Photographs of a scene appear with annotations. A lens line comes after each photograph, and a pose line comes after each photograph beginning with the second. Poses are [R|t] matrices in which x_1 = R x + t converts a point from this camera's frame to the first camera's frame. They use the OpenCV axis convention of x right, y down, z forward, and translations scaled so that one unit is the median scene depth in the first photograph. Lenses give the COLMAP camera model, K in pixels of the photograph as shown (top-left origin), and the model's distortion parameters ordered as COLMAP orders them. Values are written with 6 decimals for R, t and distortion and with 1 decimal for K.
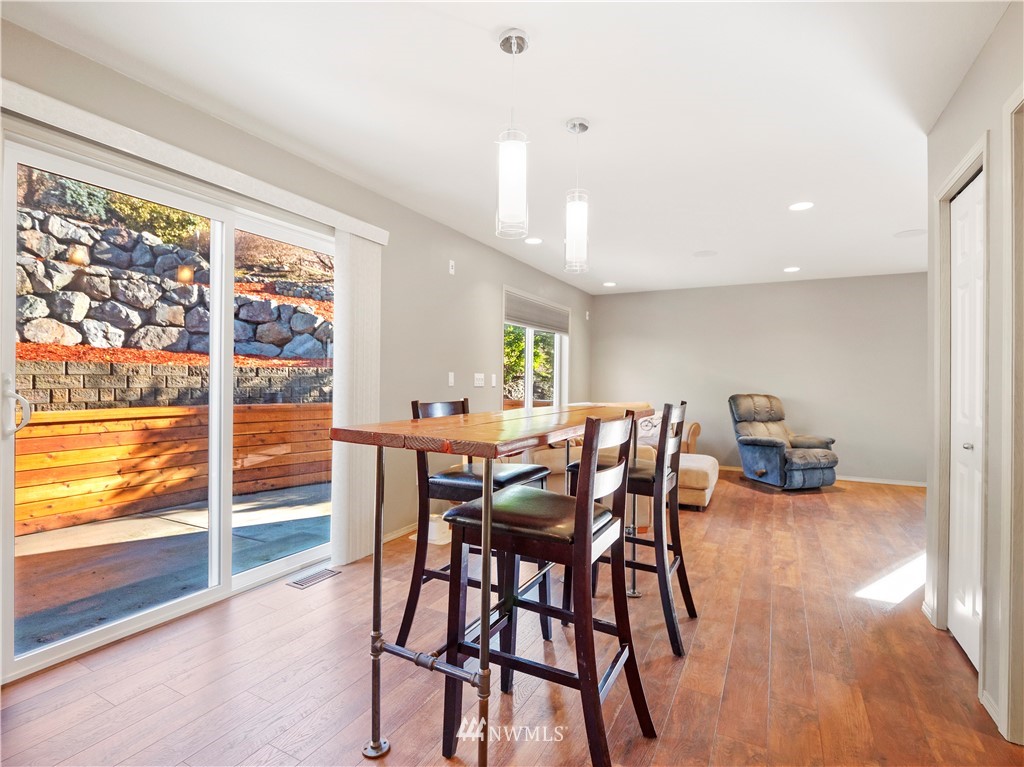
lens RADIAL K [[503.3, 0, 508.0], [0, 503.3, 381.0], [0, 0, 1]] dist [-0.024449, -0.000273]
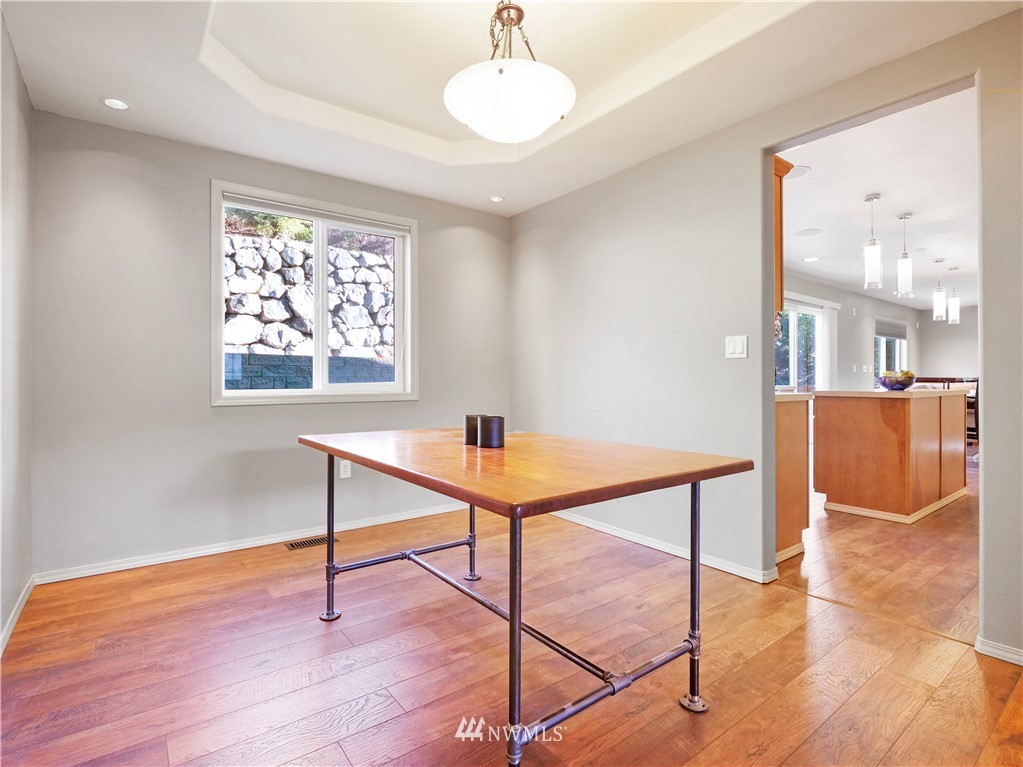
lens RADIAL K [[502.8, 0, 511.9], [0, 502.8, 380.0], [0, 0, 1]] dist [-0.024449, -0.000273]
pose [[0.903873, -0.011684, -0.427641, -0.290535], [0.012492, 0.999922, -0.000916, 0.016242], [0.427618, -0.004514, 0.903948, -0.792275]]
